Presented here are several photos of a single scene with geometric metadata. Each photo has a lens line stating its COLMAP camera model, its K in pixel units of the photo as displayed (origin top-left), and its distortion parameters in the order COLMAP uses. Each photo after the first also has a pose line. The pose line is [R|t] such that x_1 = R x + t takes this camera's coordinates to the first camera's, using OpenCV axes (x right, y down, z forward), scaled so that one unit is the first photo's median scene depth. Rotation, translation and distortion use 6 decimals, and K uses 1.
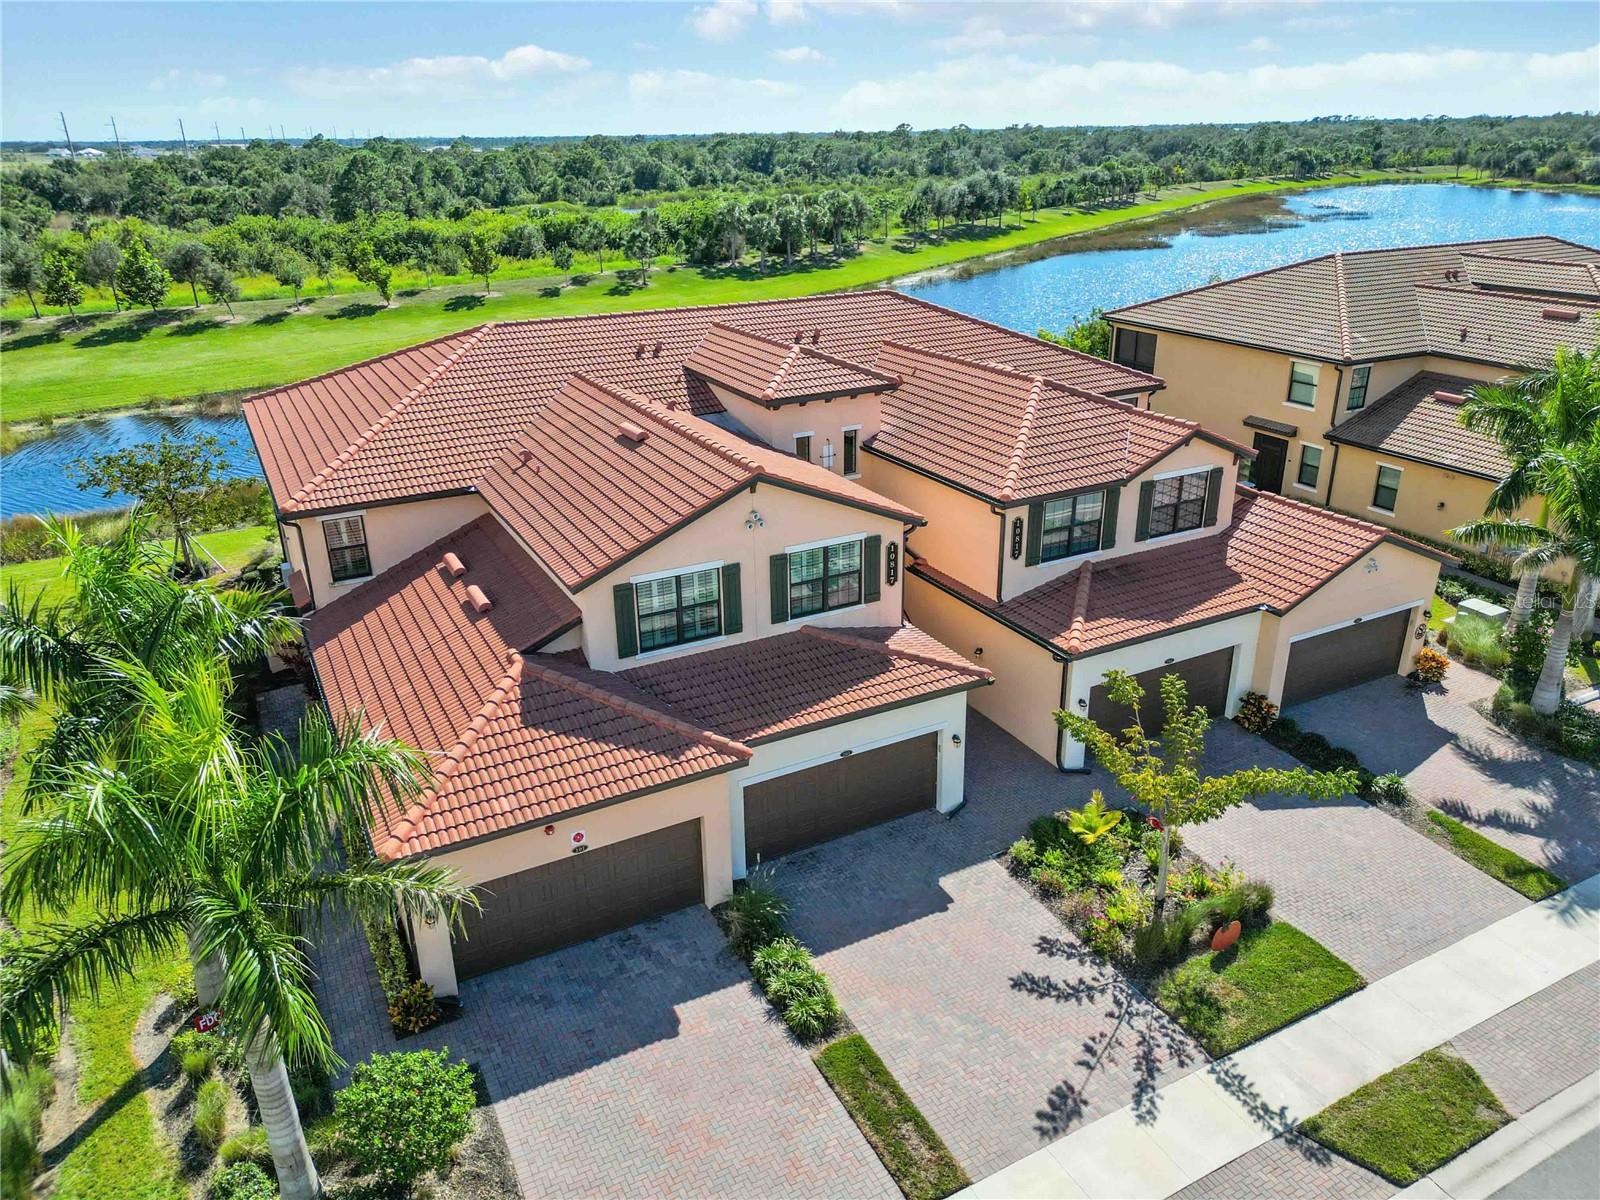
lens RADIAL K [[1124.6, 0, 798.4], [0, 1124.6, 598.5], [0, 0, 1]] dist [0.060426, -0.056427]
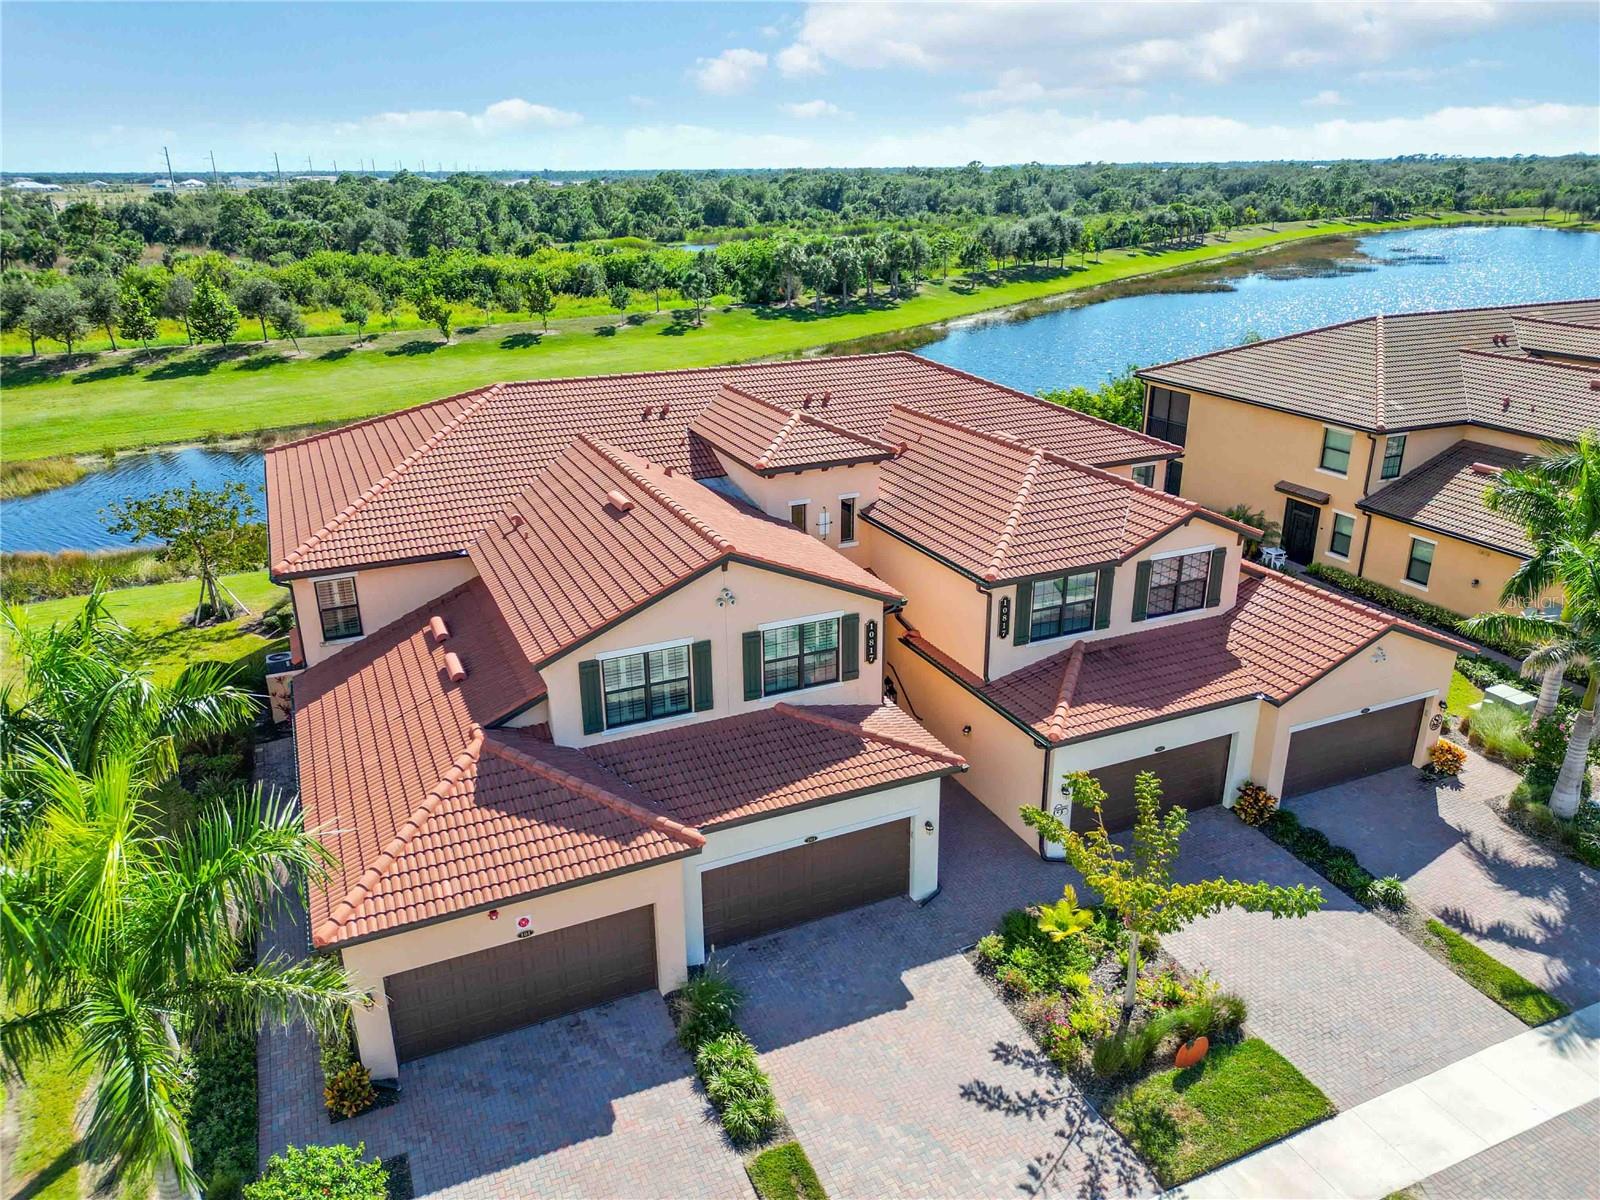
lens RADIAL K [[1124.6, 0, 798.4], [0, 1124.6, 598.5], [0, 0, 1]] dist [0.060426, -0.056427]
pose [[0.998052, 0.027313, -0.056090, 0.067126], [-0.028762, 0.999269, -0.025192, -0.038788], [0.055361, 0.026756, 0.998108, 0.010478]]
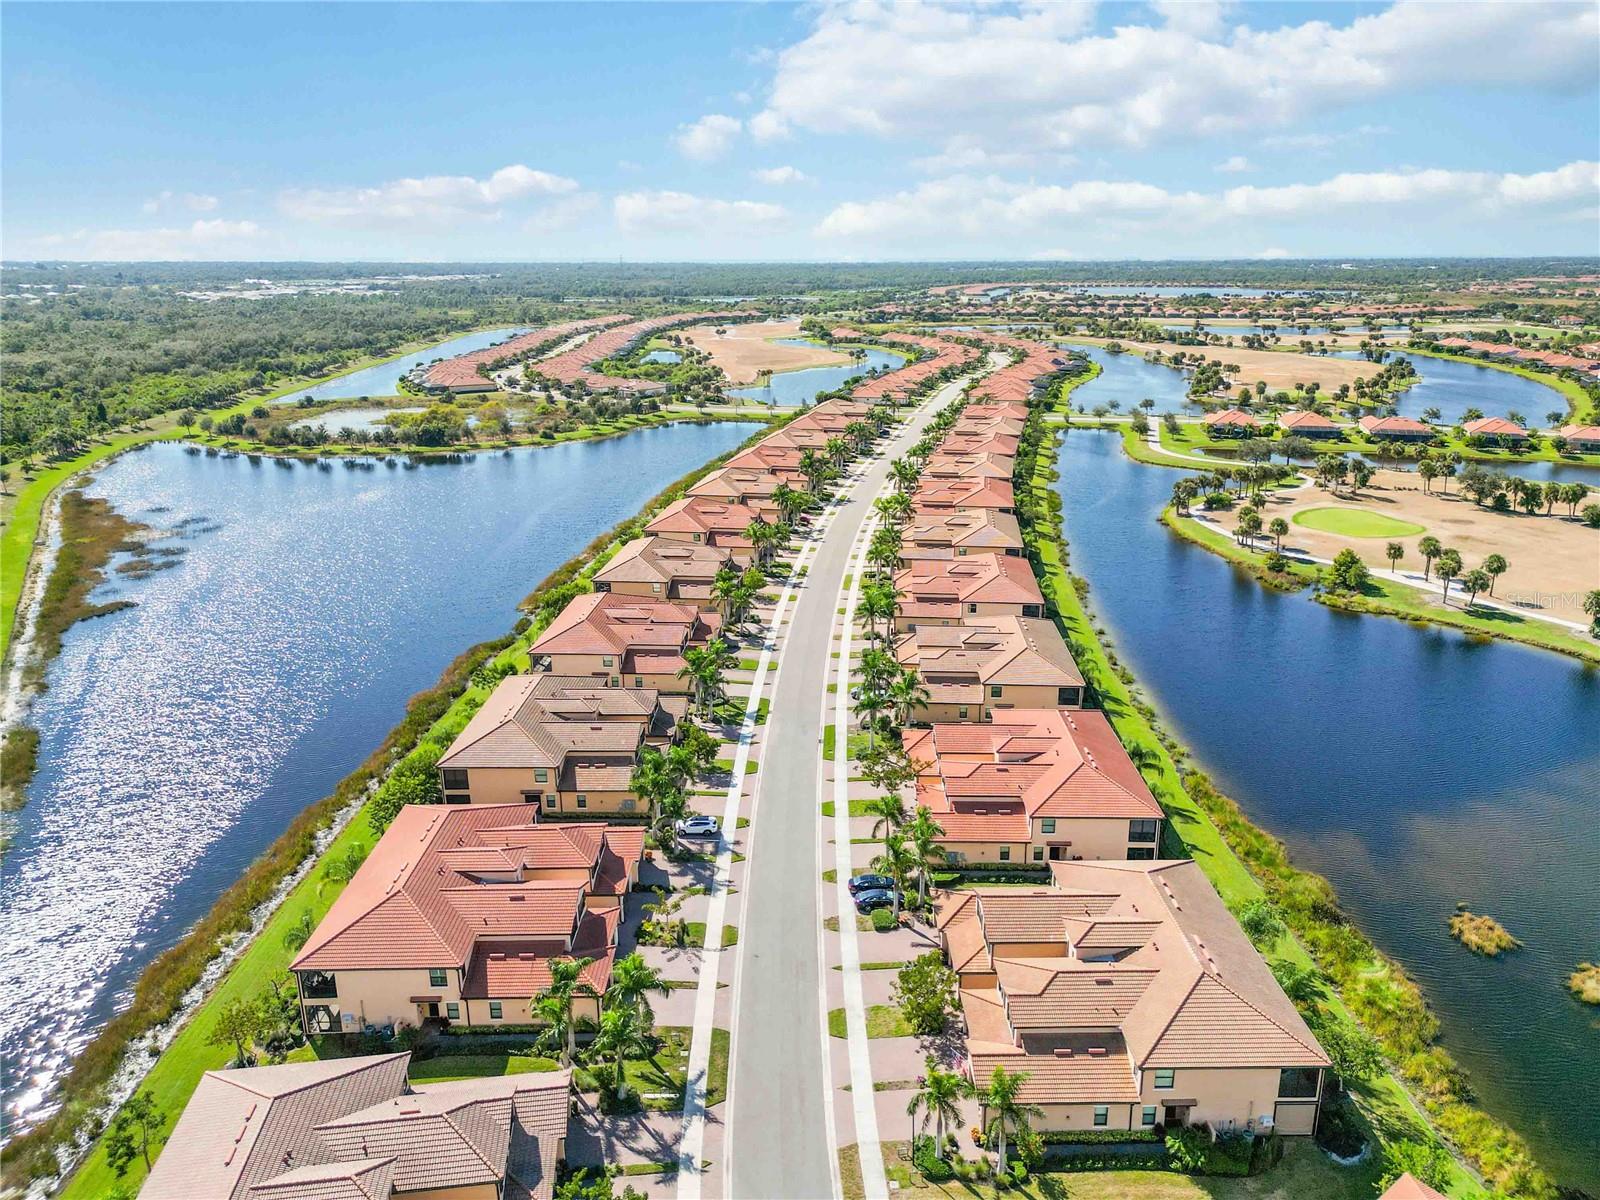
lens RADIAL K [[1131.0, 0, 804.6], [0, 1131.0, 604.1], [0, 0, 1]] dist [0.062412, -0.061393]
pose [[0.453613, -0.249131, 0.855668, -2.497517], [0.332057, 0.938244, 0.097141, -1.023880], [-0.827026, 0.240066, 0.508326, -1.748044]]
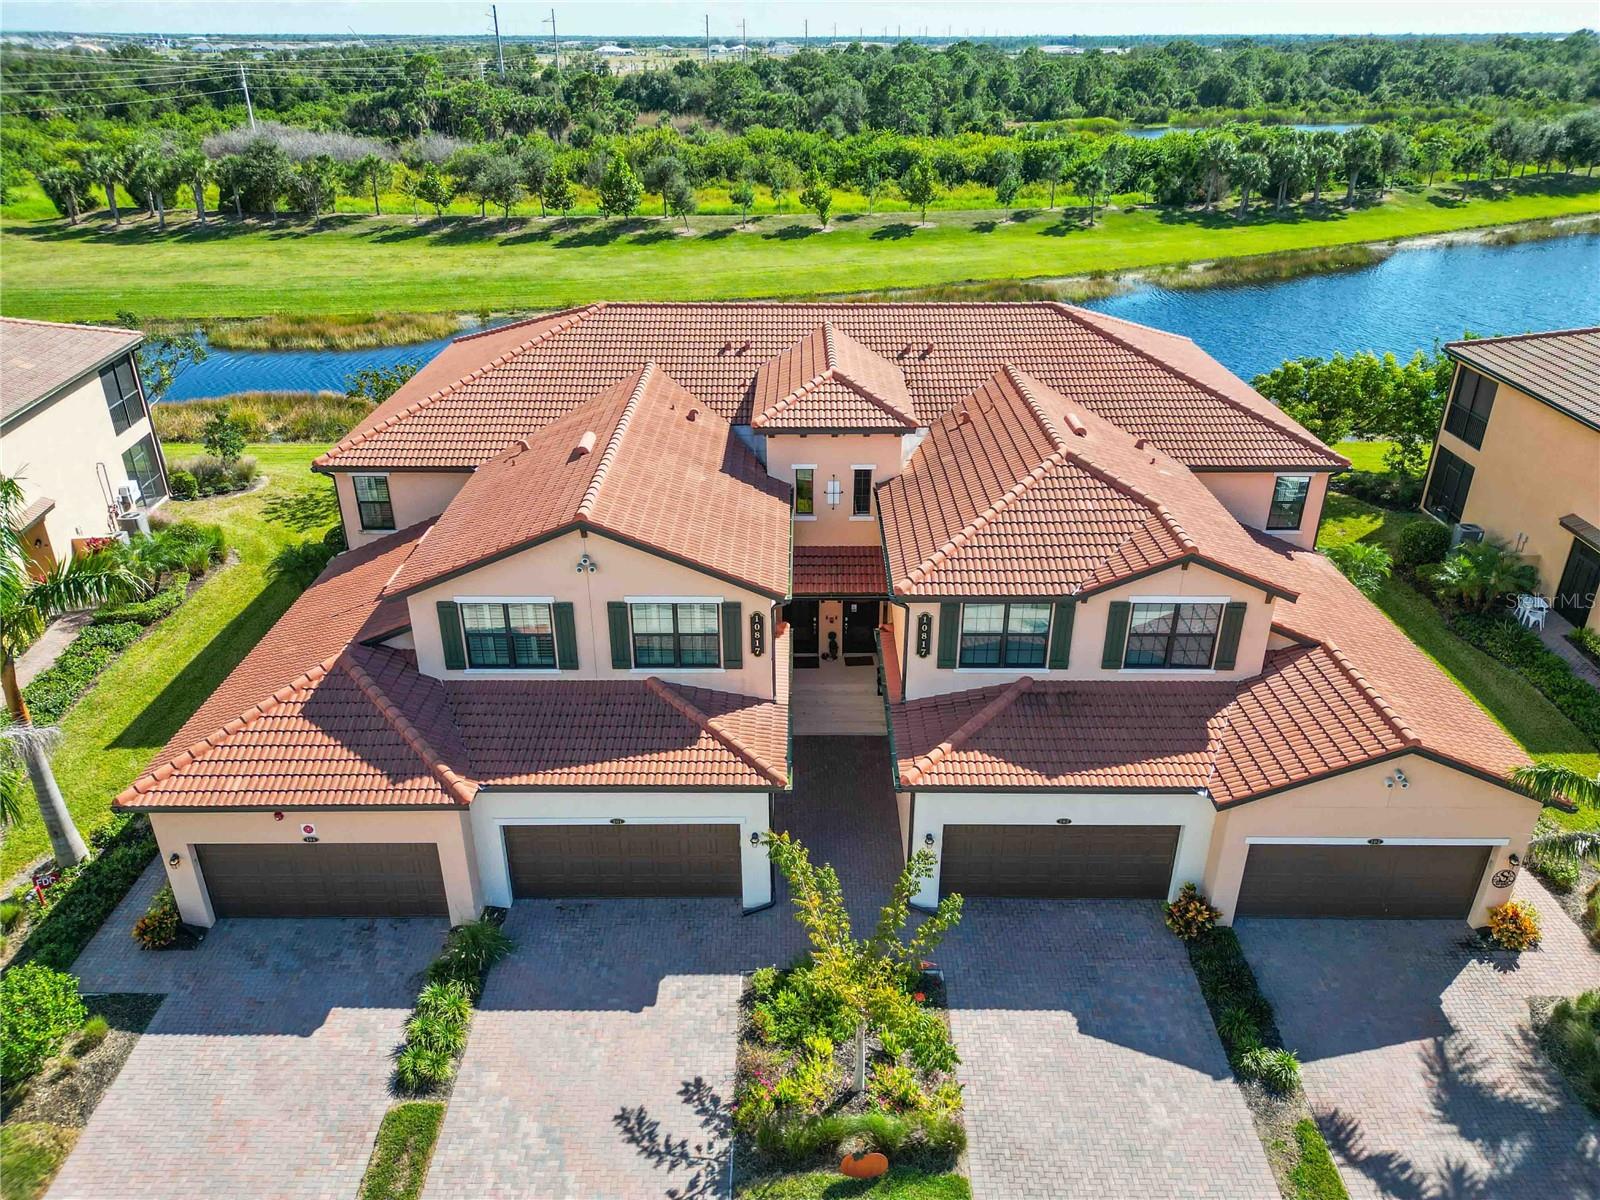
lens RADIAL K [[1124.6, 0, 798.4], [0, 1124.6, 598.5], [0, 0, 1]] dist [0.060426, -0.056427]
pose [[0.883532, 0.222543, -0.412124, 0.445380], [-0.191672, 0.974653, 0.115387, -0.158006], [0.427357, -0.022955, 0.903792, 0.159538]]
